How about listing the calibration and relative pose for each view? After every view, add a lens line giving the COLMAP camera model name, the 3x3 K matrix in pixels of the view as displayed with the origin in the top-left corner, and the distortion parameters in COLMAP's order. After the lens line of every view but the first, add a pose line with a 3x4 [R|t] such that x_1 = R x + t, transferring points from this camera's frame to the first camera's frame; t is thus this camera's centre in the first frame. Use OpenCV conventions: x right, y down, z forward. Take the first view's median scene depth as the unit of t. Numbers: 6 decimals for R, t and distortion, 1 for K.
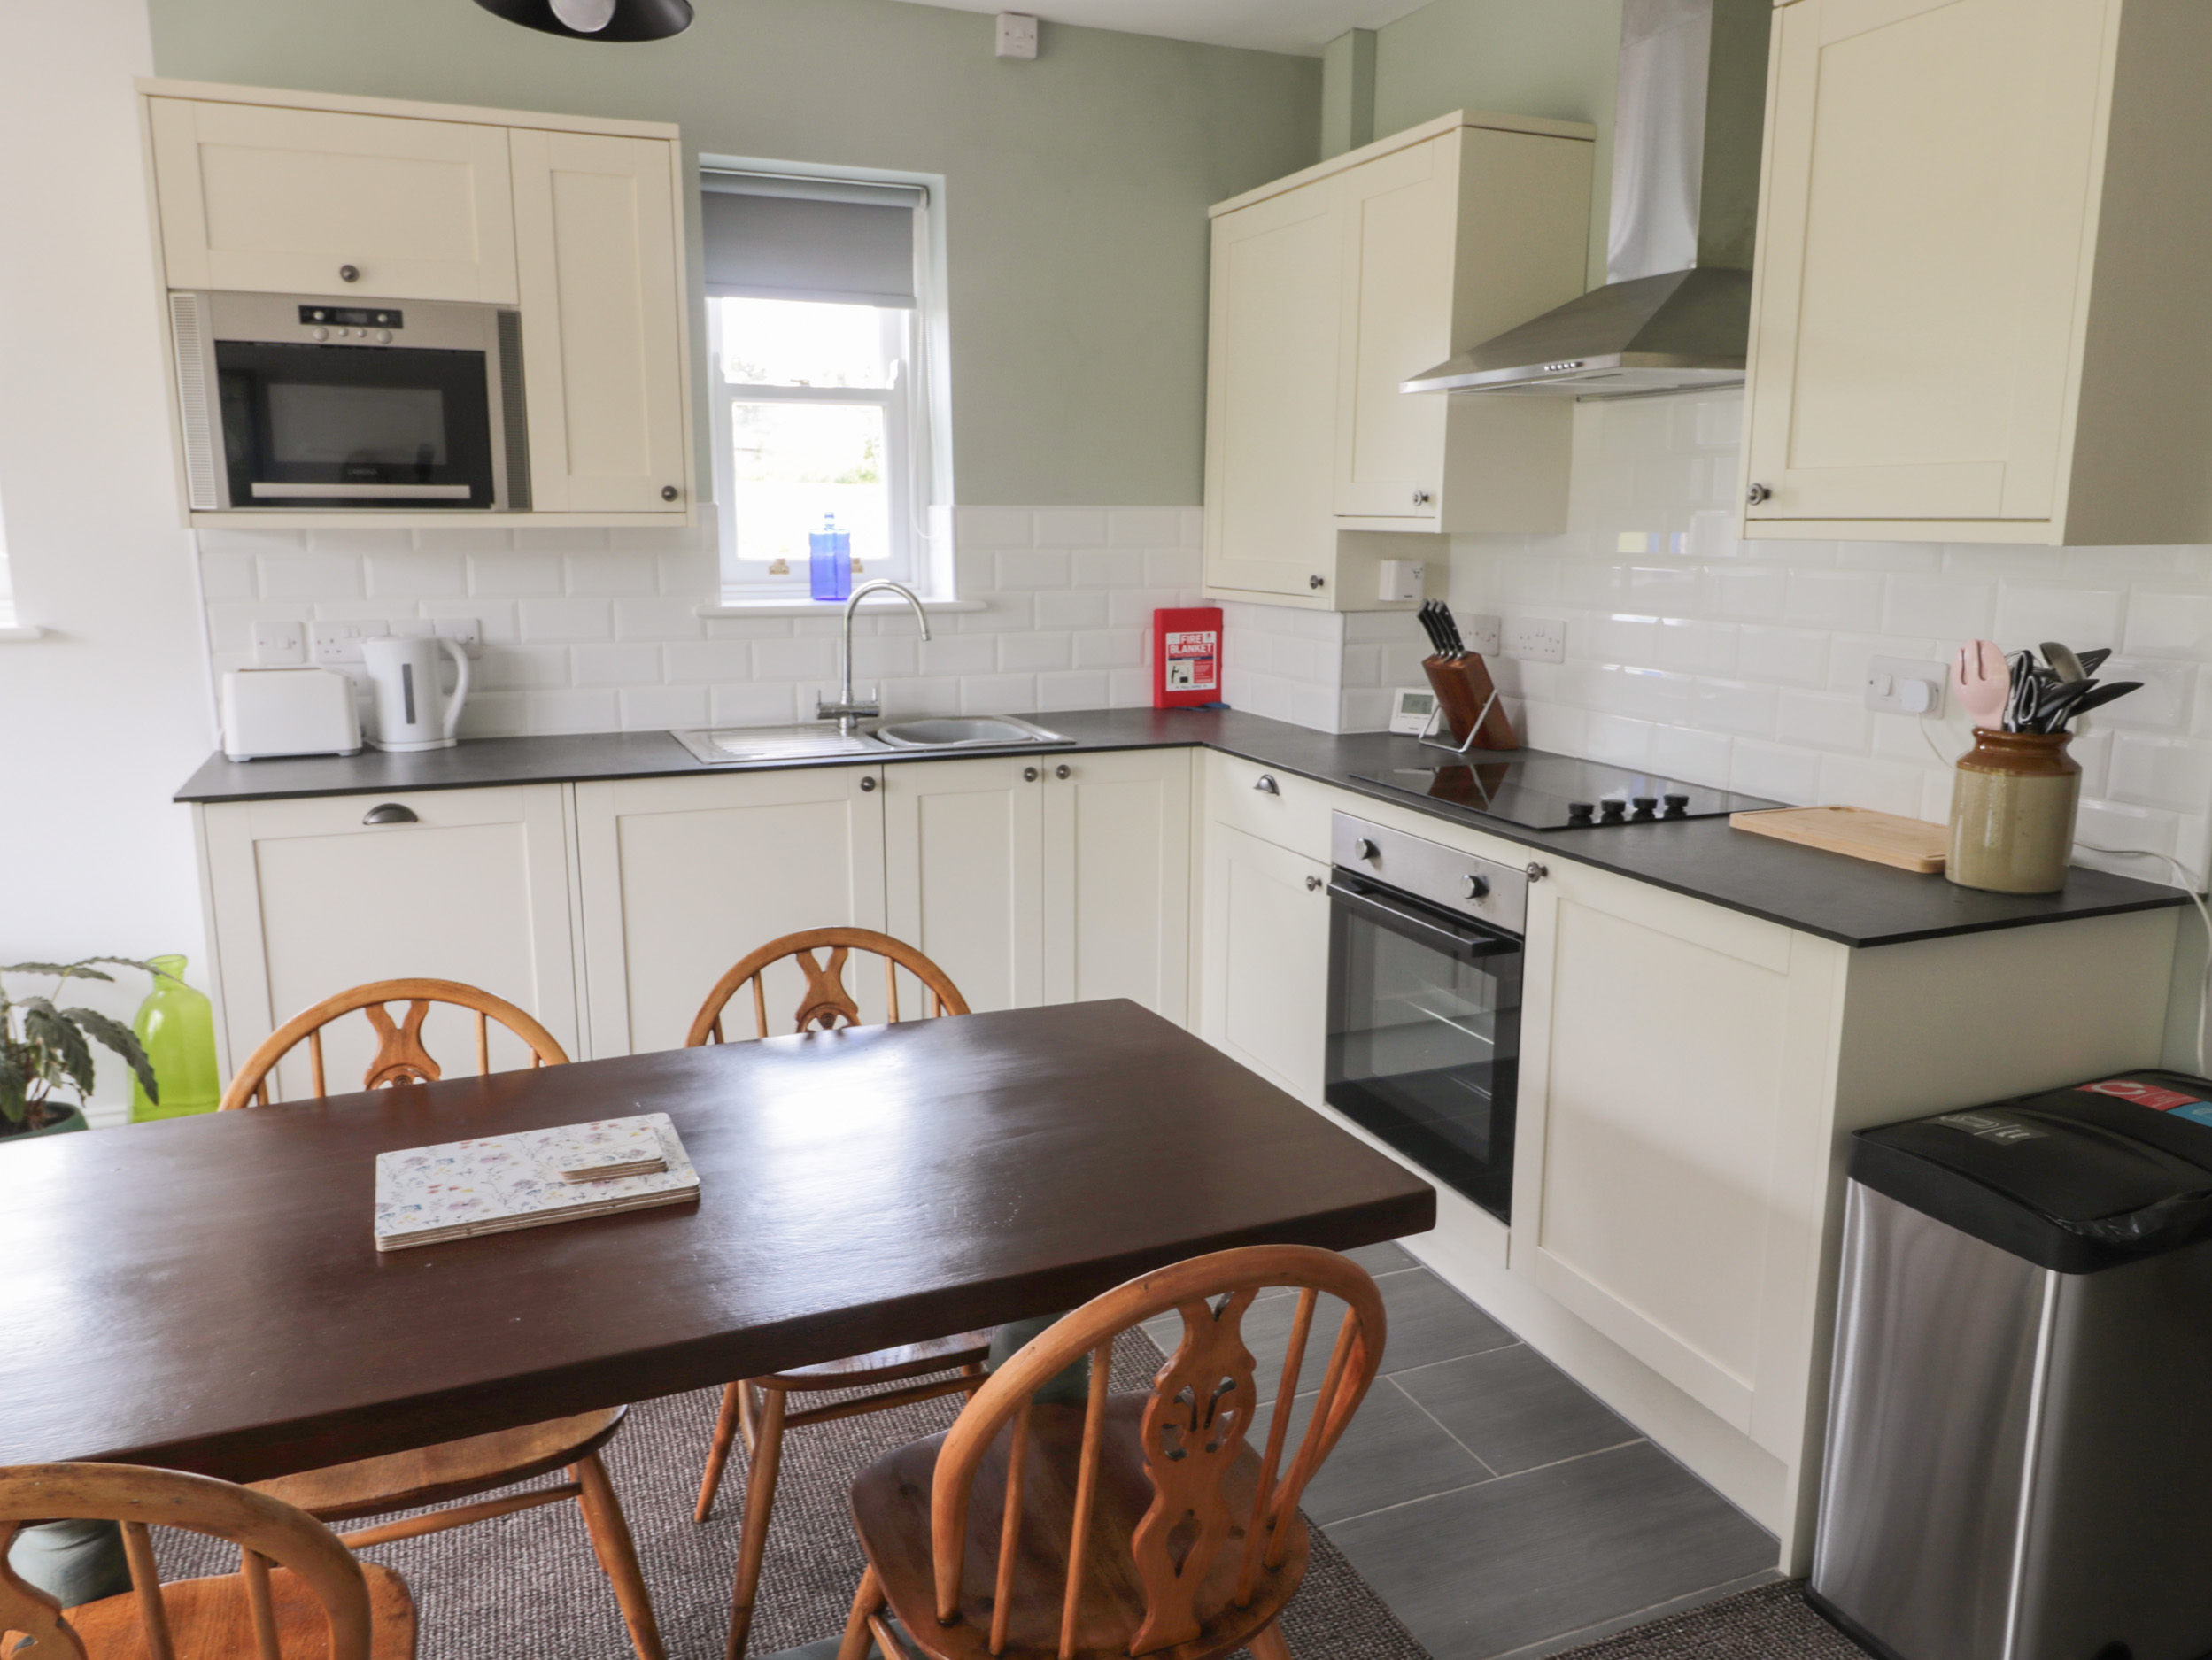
lens RADIAL K [[1626.8, 0, 1106.0], [0, 1626.8, 830.0], [0, 0, 1]] dist [-0.010070, -0.003874]
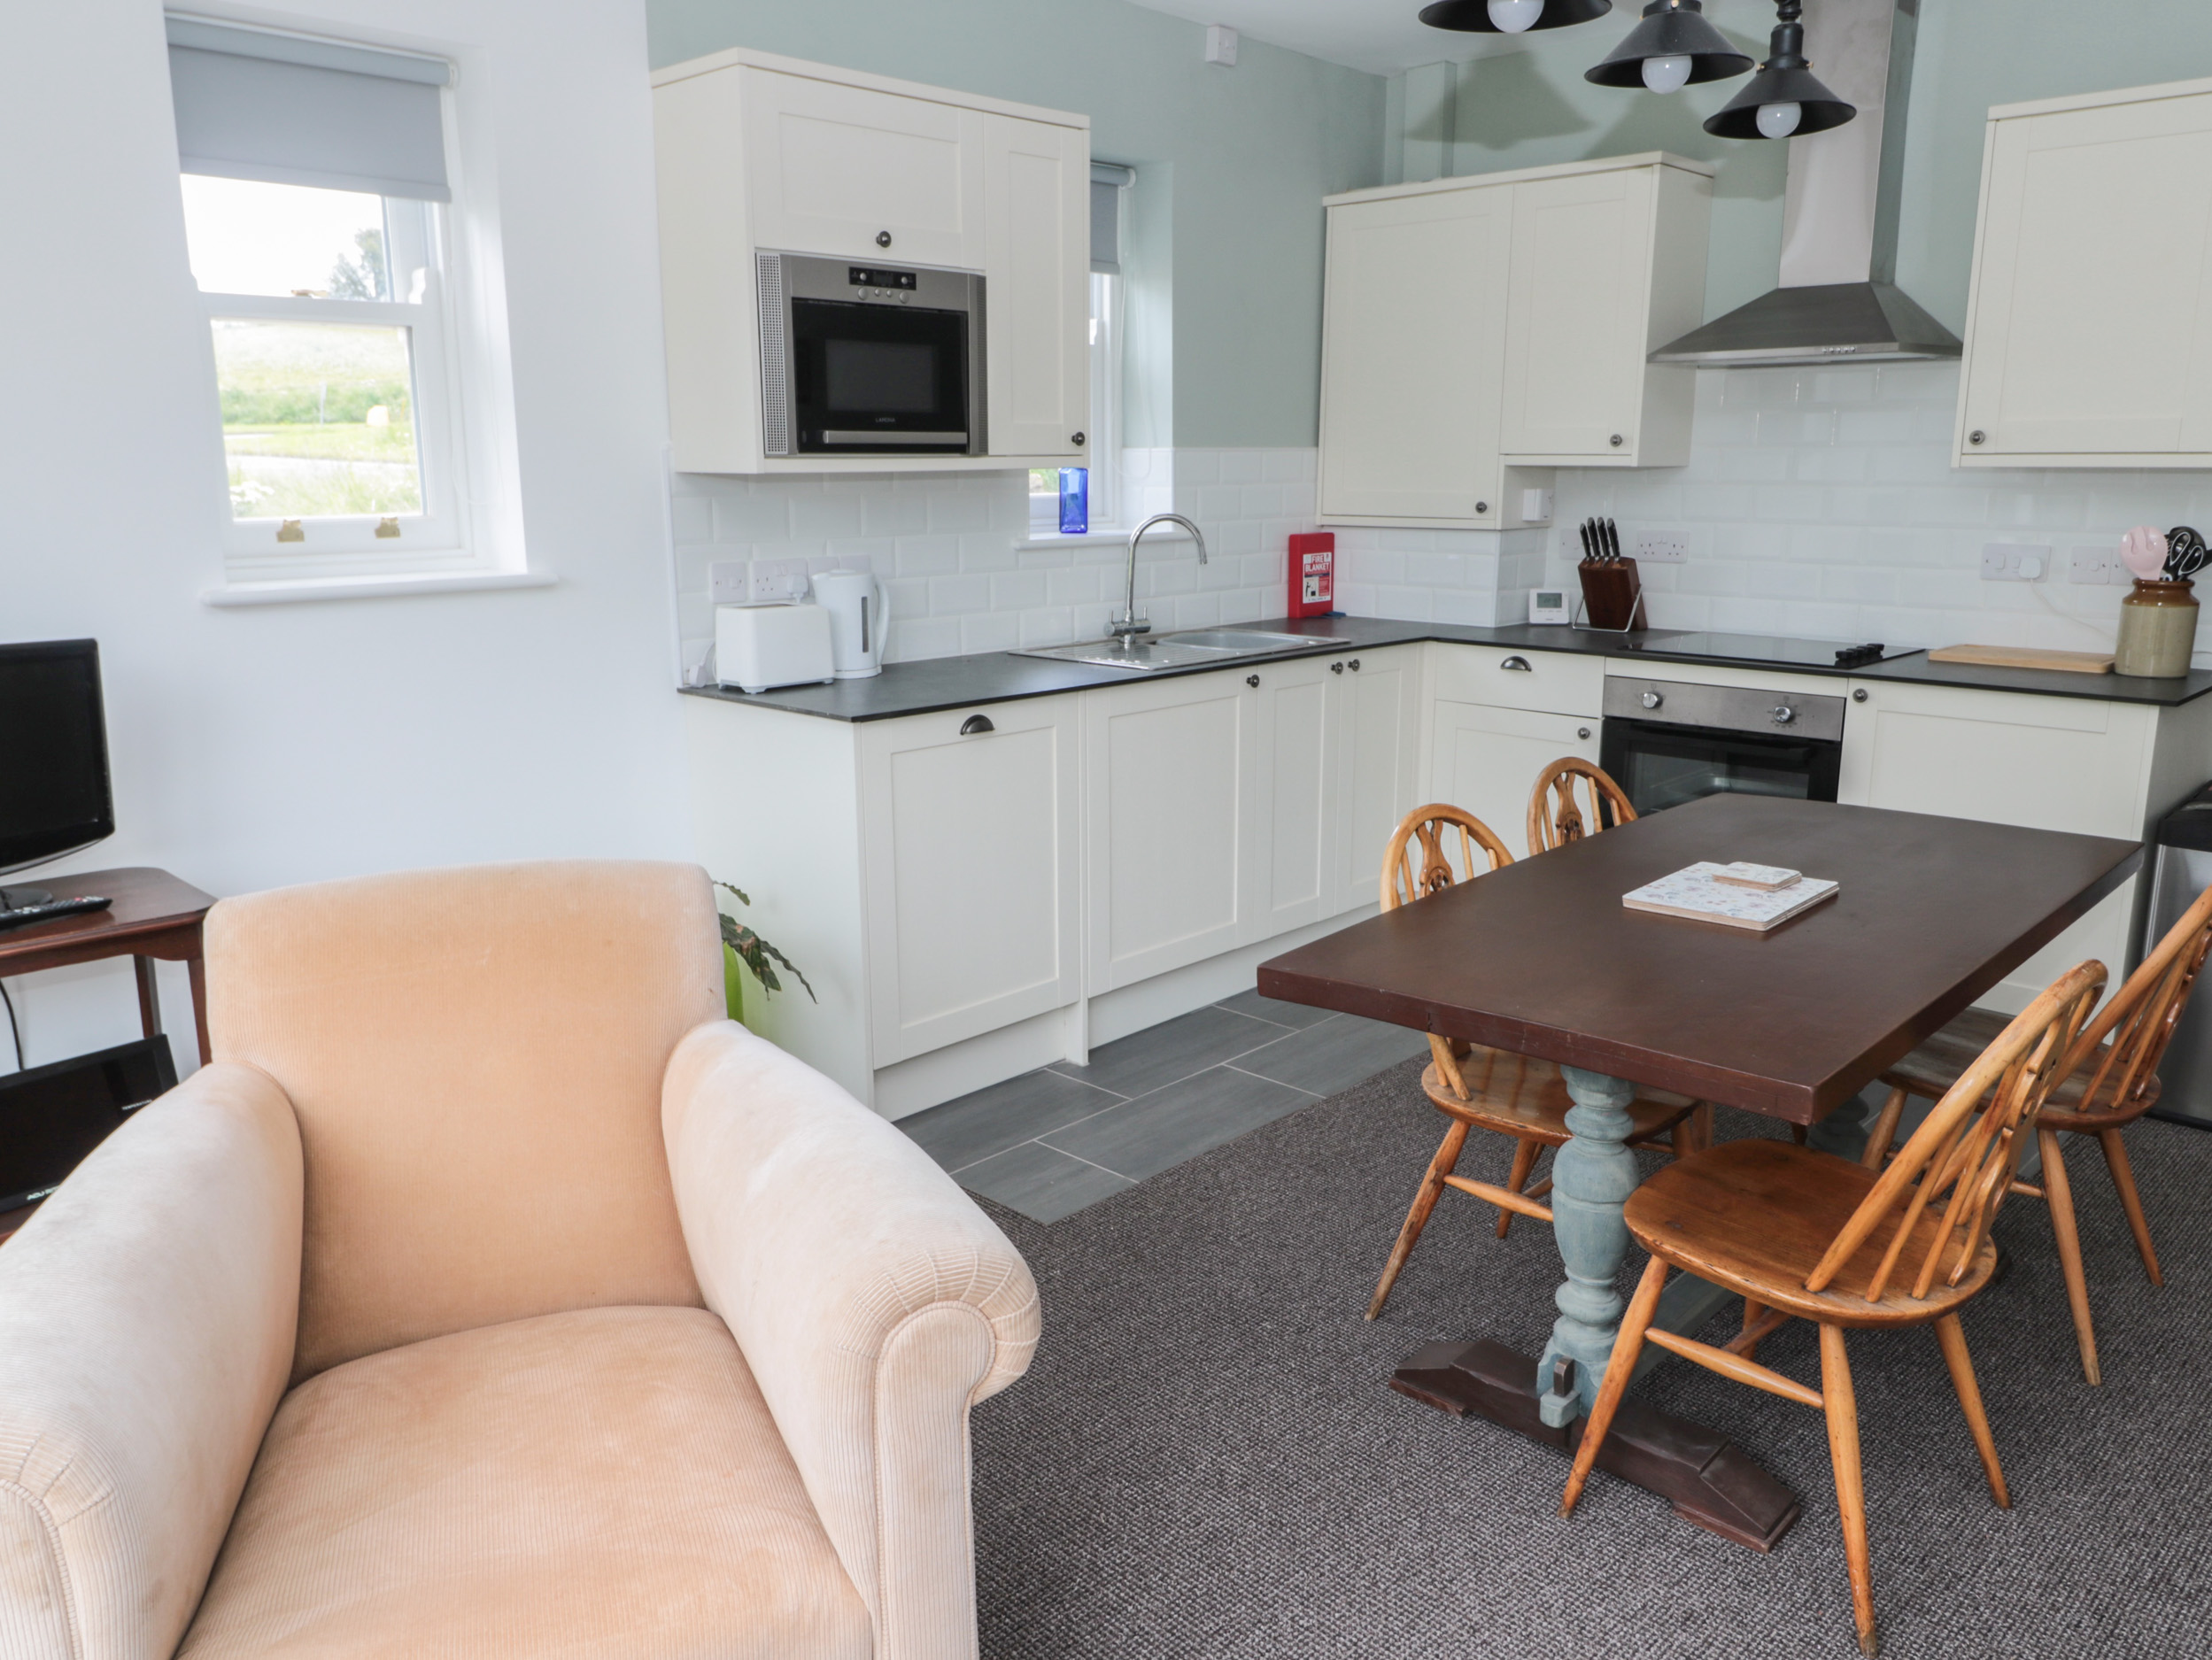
lens RADIAL K [[1701.1, 0, 1106.0], [0, 1701.1, 830.0], [0, 0, 1]] dist [-0.000390, -0.003515]
pose [[0.915545, -0.093857, 0.391112, -0.732226], [0.083721, 0.995564, 0.042931, 0.017714], [-0.393406, -0.006561, 0.919341, -0.112336]]
